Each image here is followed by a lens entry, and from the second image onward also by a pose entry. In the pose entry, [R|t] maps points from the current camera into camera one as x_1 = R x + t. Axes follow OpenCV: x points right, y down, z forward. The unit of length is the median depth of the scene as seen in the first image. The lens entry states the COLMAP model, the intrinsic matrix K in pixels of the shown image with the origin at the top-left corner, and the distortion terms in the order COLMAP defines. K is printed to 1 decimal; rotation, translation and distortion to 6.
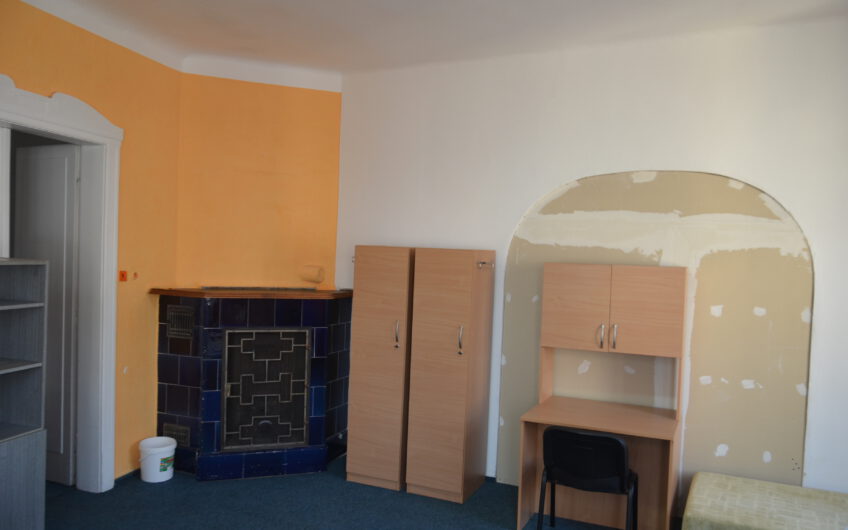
lens RADIAL K [[678.8, 0, 431.5], [0, 678.8, 263.2], [0, 0, 1]] dist [-0.021744, 0.000924]
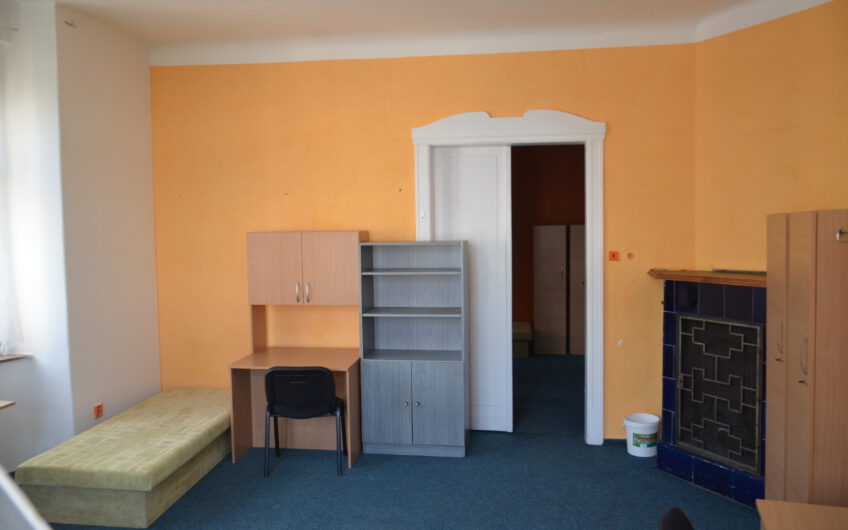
lens RADIAL K [[678.8, 0, 430.0], [0, 678.8, 263.8], [0, 0, 1]] dist [-0.021744, 0.000924]
pose [[0.077582, 0.009494, -0.996941, 3.166944], [-0.001123, 0.999955, 0.009436, 0.111466], [0.996985, 0.000388, 0.077589, 3.194396]]
